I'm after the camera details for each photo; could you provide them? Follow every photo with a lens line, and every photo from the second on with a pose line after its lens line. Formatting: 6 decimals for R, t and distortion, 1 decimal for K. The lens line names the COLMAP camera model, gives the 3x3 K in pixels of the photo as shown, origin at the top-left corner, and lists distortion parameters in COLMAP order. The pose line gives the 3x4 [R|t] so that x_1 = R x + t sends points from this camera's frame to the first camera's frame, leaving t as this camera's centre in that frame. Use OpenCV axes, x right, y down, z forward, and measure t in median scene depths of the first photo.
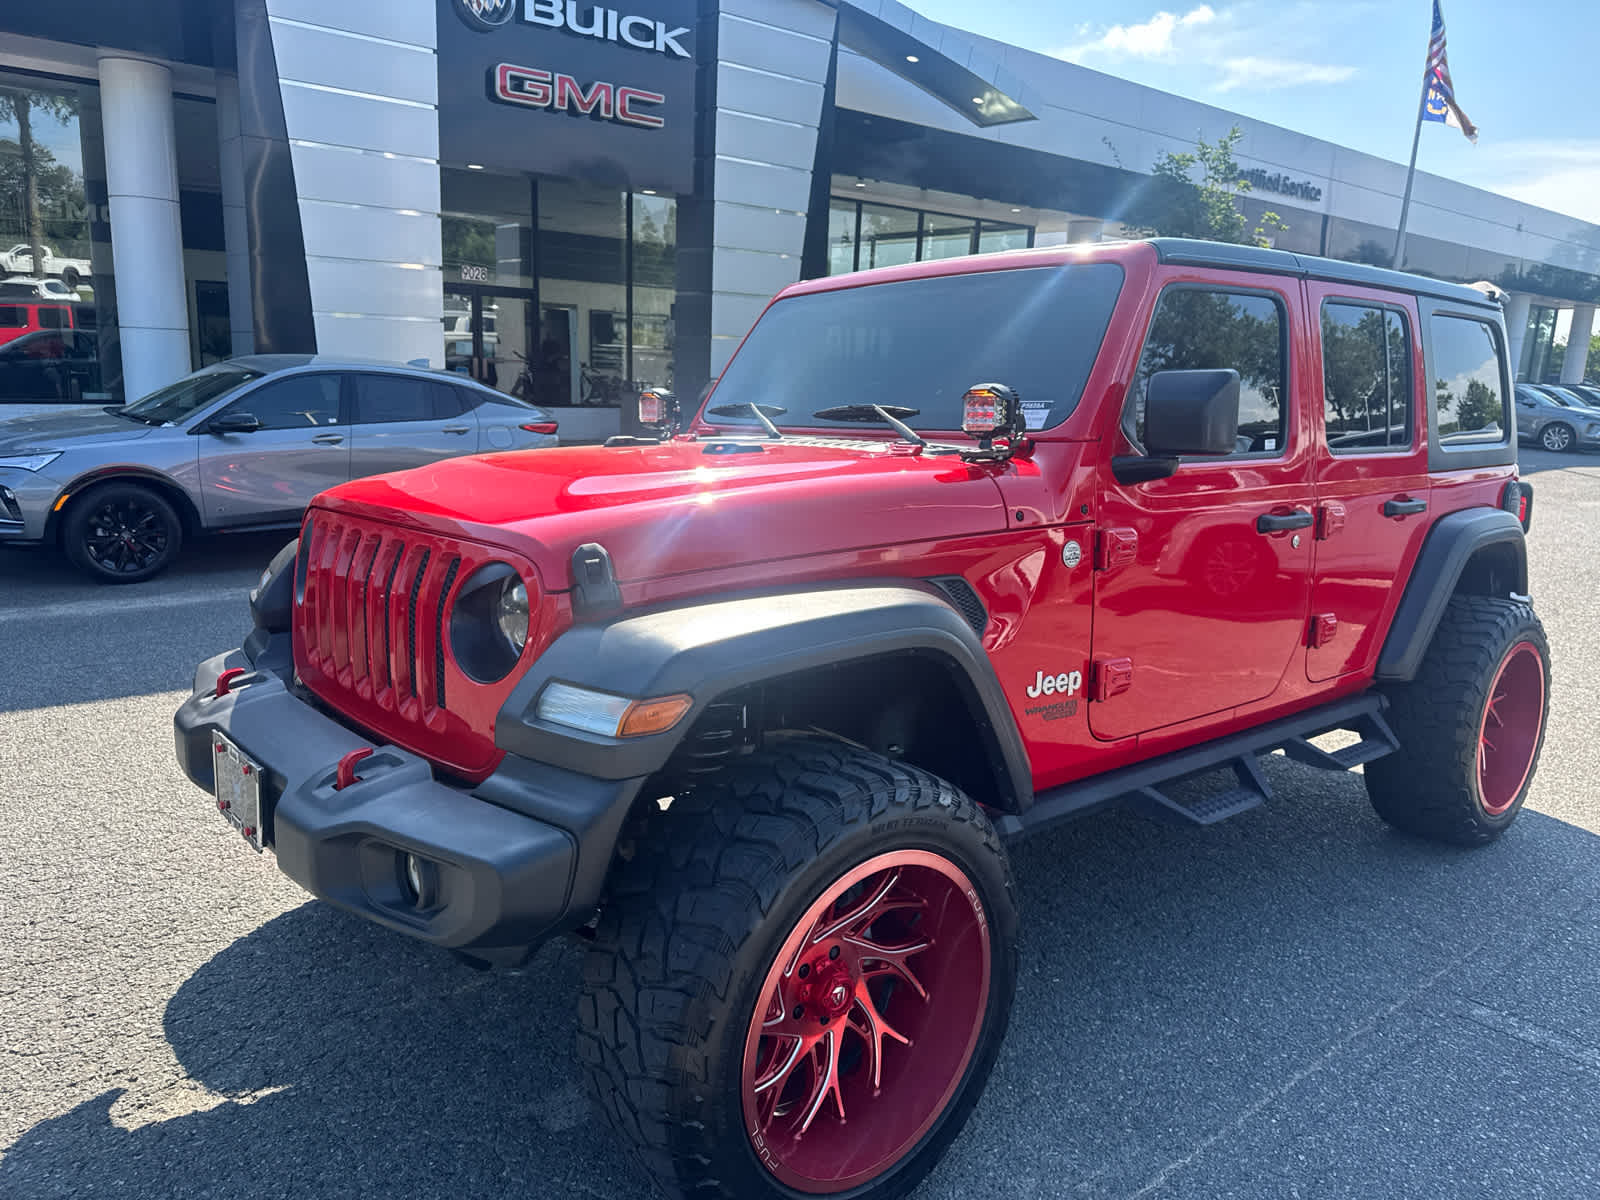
lens RADIAL K [[1143.0, 0, 792.3], [0, 1143.0, 591.0], [0, 0, 1]] dist [0.016873, -0.018148]
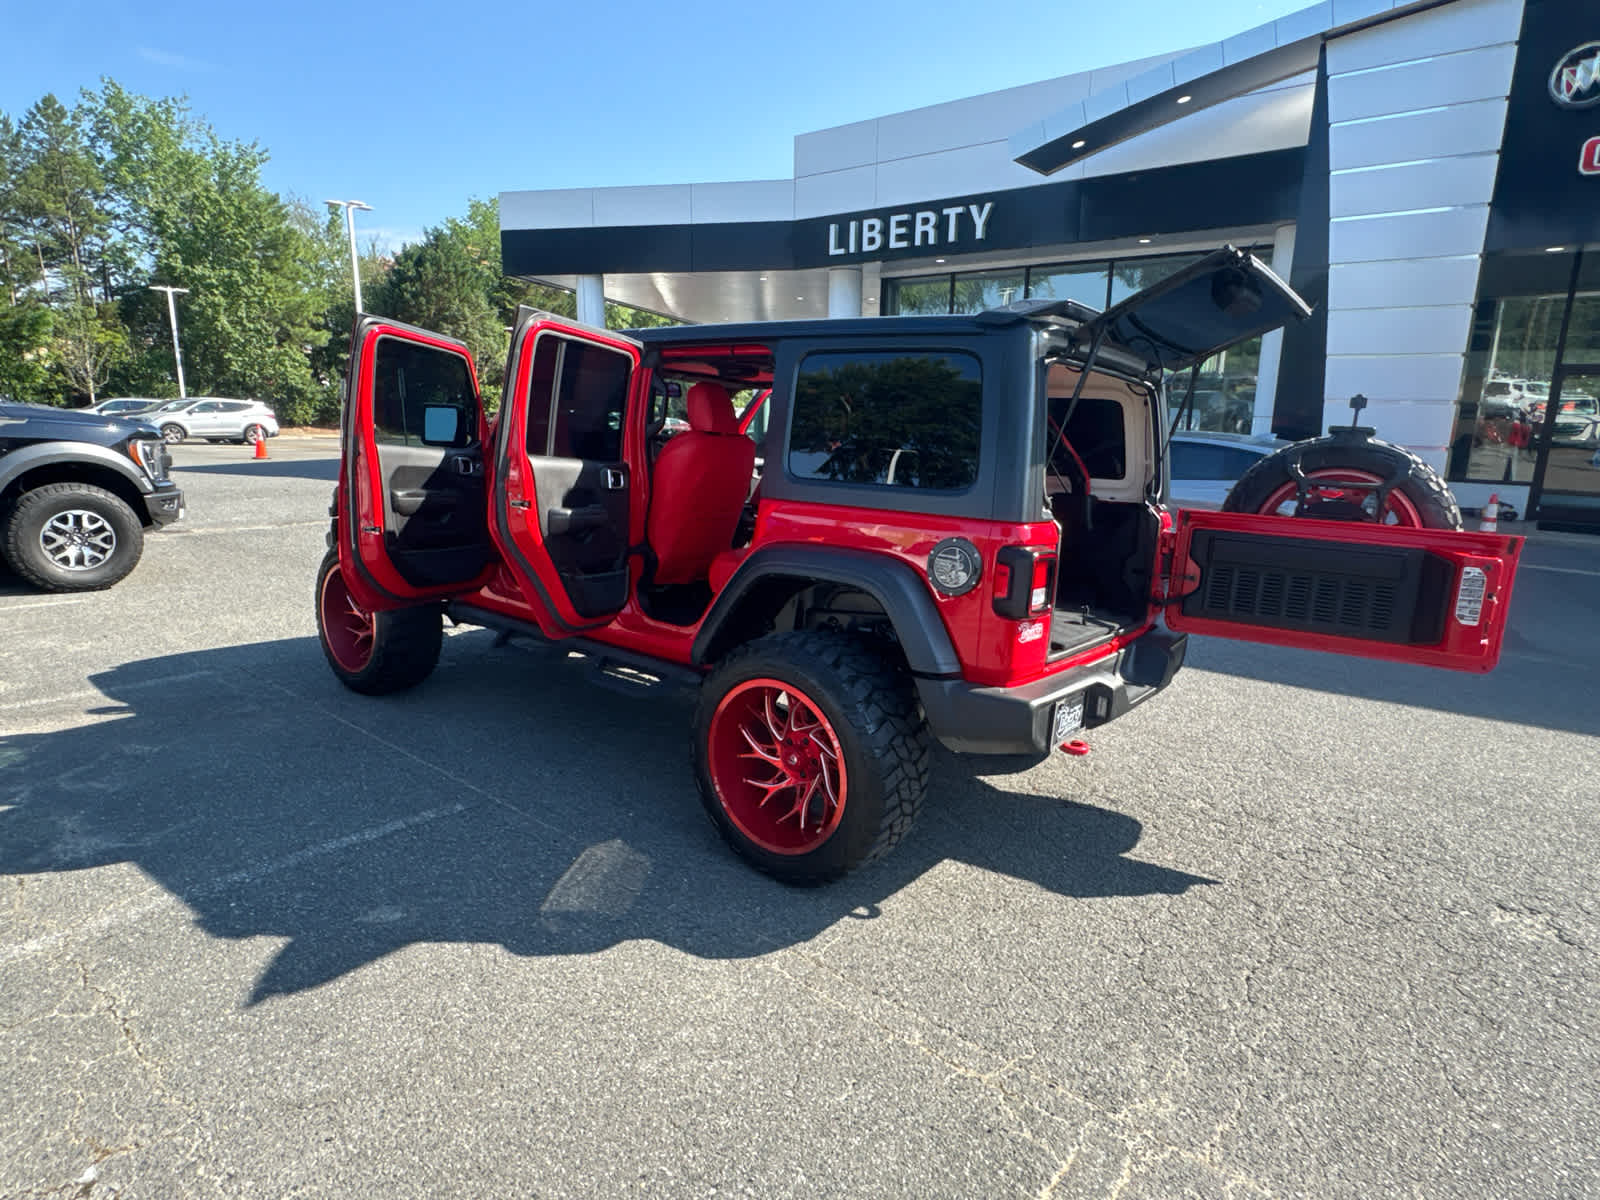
lens RADIAL K [[893.7, 0, 792.8], [0, 893.7, 606.1], [0, 0, 1]] dist [0.001593, -0.002430]
pose [[0.196950, 0.179734, -0.963798, 0.423627], [-0.212084, 0.967586, 0.137102, -0.038540], [0.957200, 0.177404, 0.228684, 0.257498]]
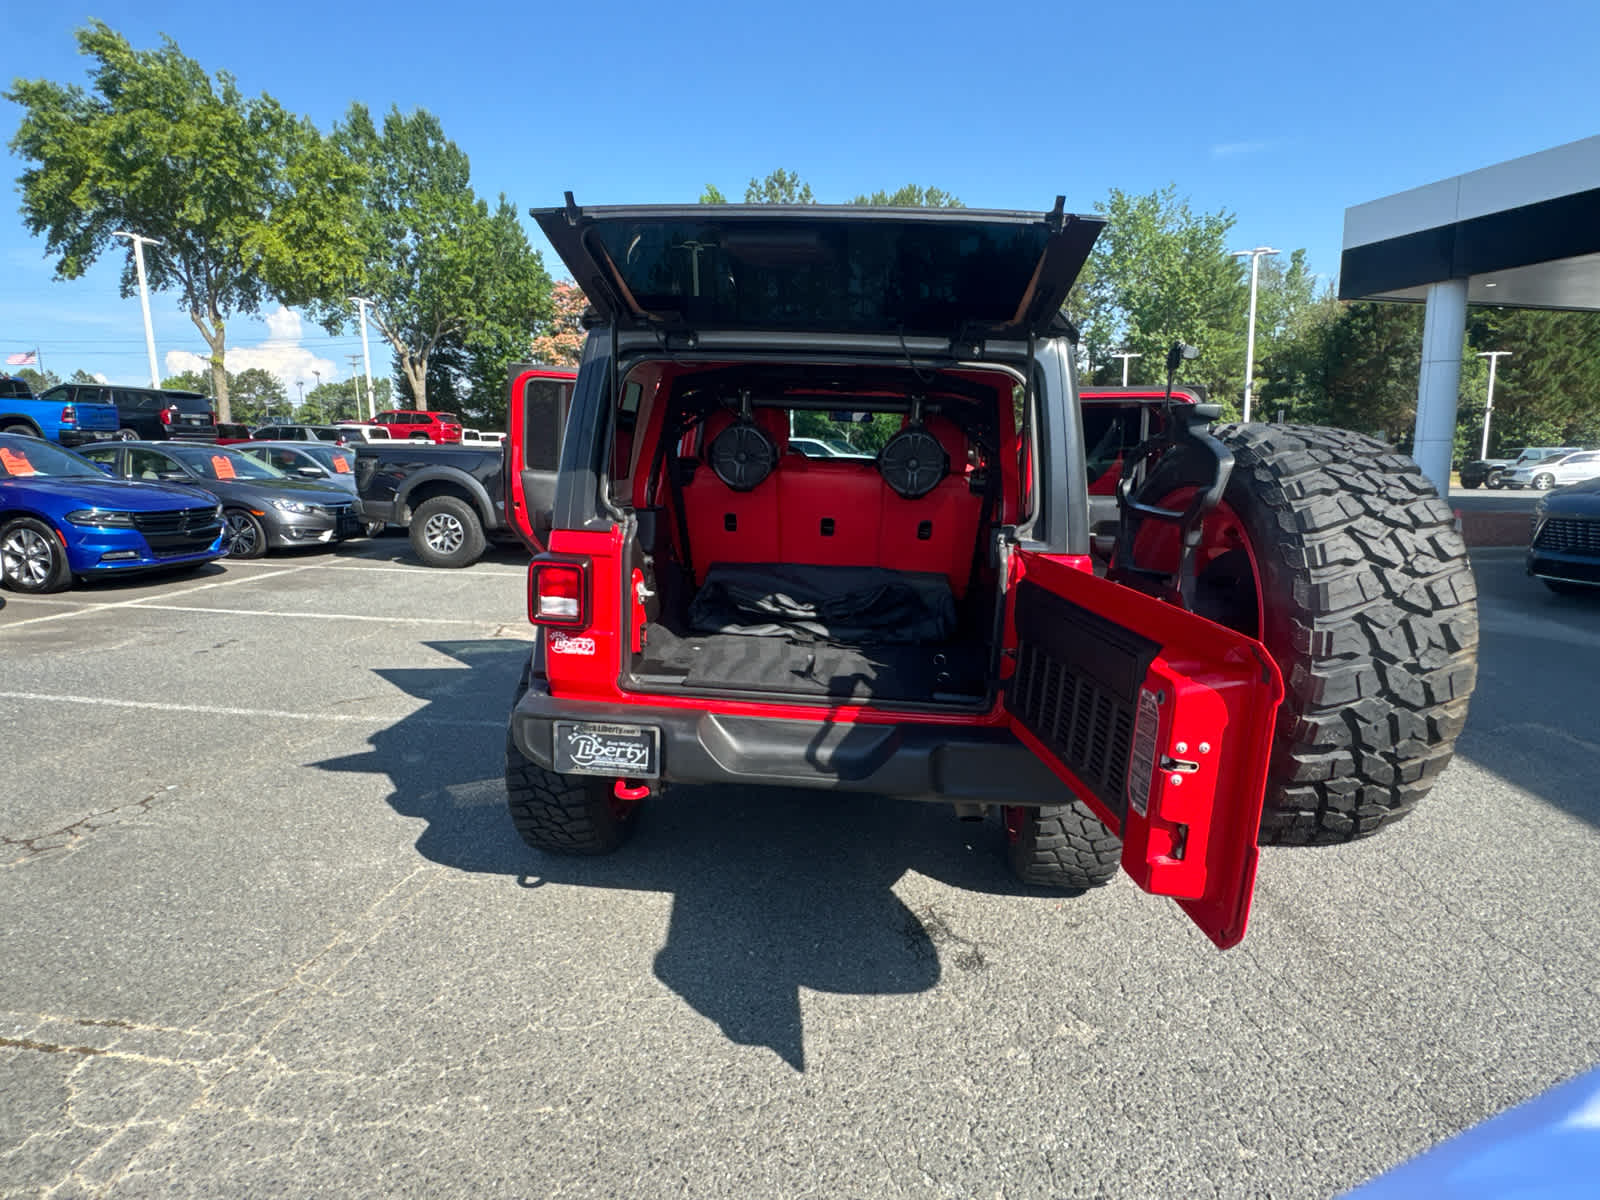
lens RADIAL K [[883.8, 0, 790.7], [0, 883.8, 600.0], [0, 0, 1]] dist [-0.000011, 0.000513]
pose [[-0.718971, 0.087658, -0.689490, 0.330292], [-0.154981, 0.946819, 0.281982, -0.090405], [0.677541, 0.309595, -0.667150, 0.532325]]
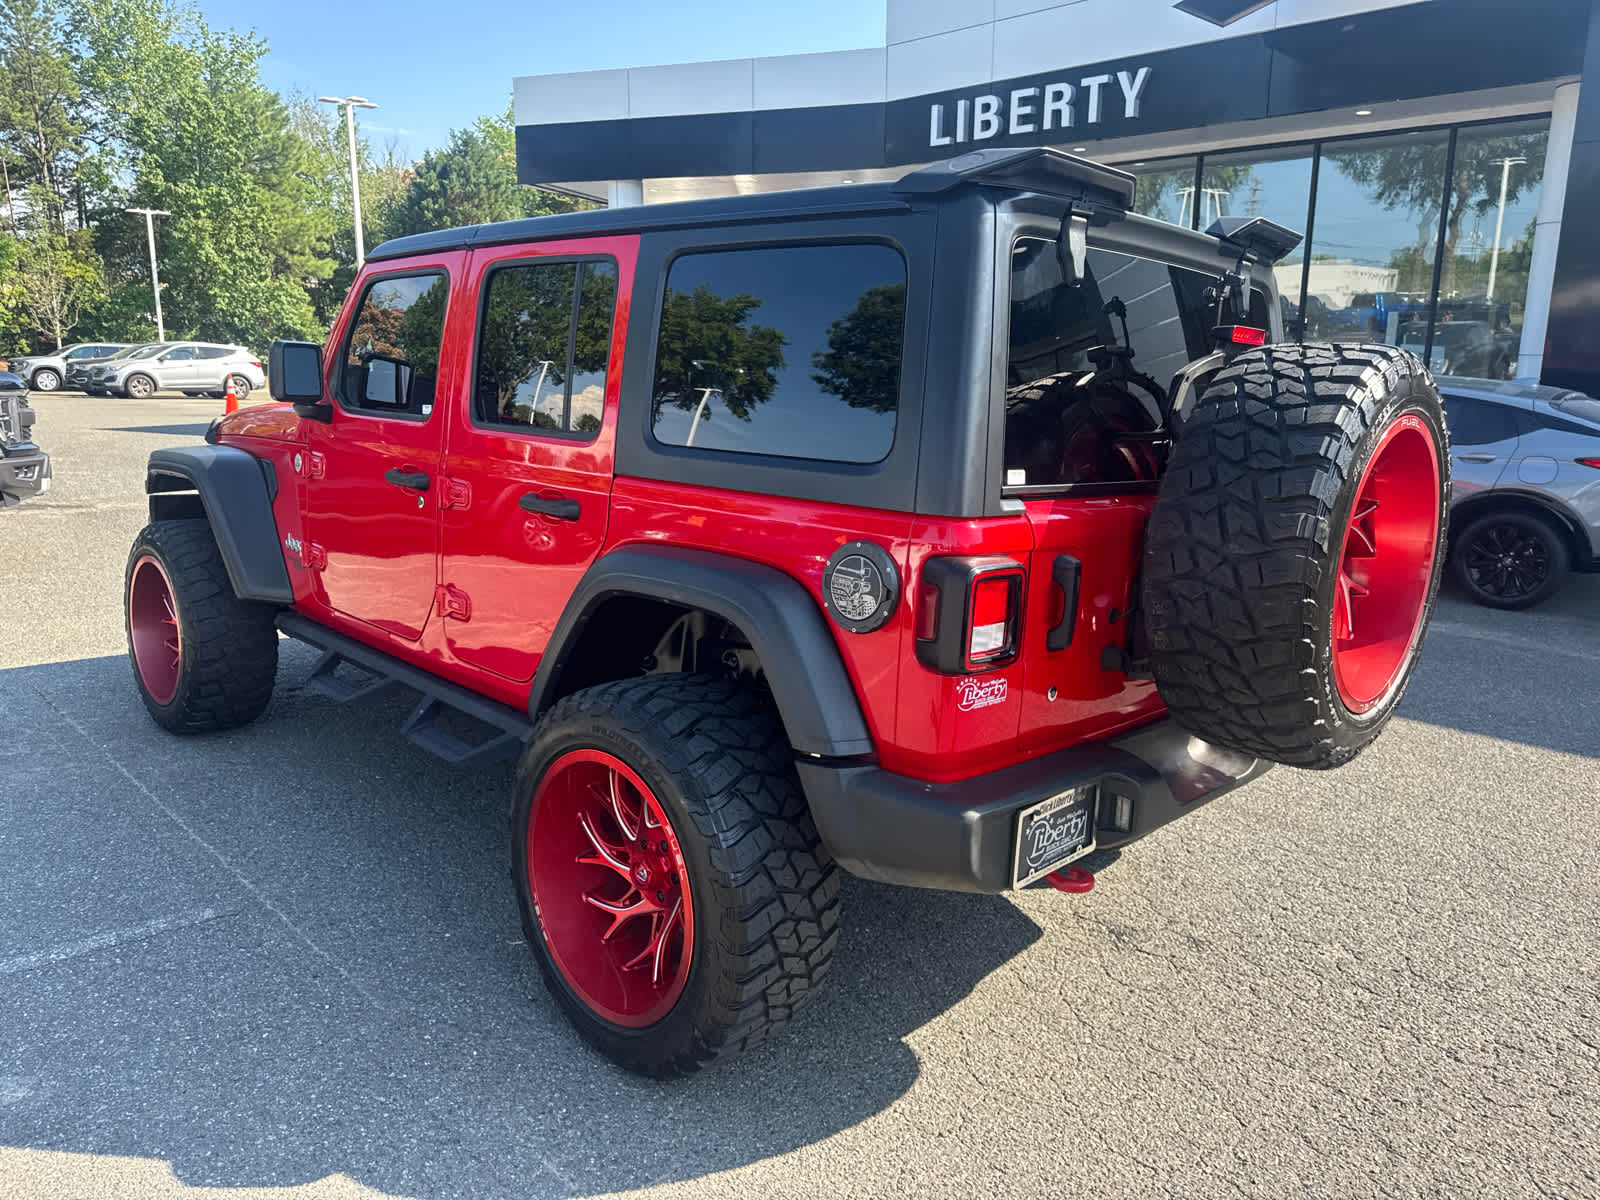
lens RADIAL K [[1143.0, 0, 792.3], [0, 1143.0, 591.0], [0, 0, 1]] dist [0.016873, -0.018148]
pose [[0.091117, 0.170341, -0.981163, 0.388196], [-0.212580, 0.965879, 0.147946, -0.048762], [0.972886, 0.195096, 0.124219, 0.312557]]
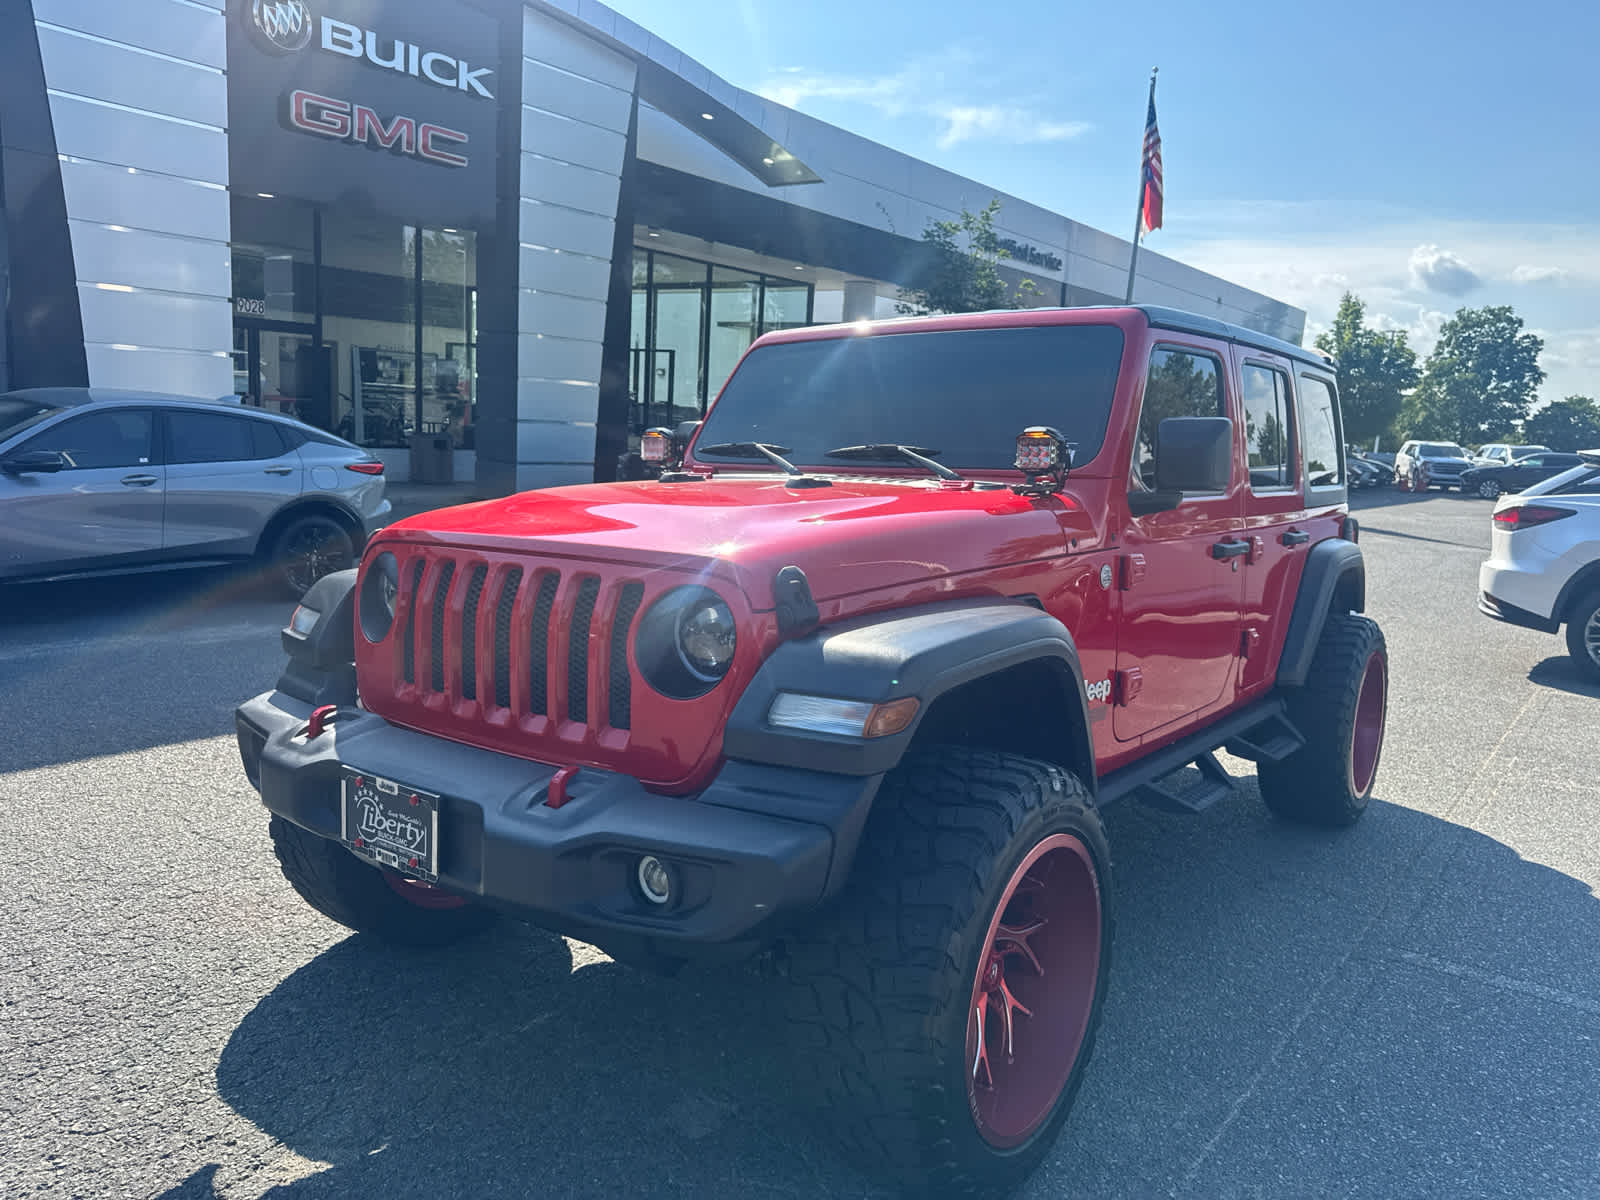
lens RADIAL K [[1135.1, 0, 800.0], [0, 1135.1, 600.0], [0, 0, 1]] dist [0.044127, -0.049967]
pose [[0.975273, -0.019282, 0.220162, -0.064130], [0.026329, 0.999229, -0.029117, 0.003394], [-0.219431, 0.034194, 0.975029, -0.008698]]
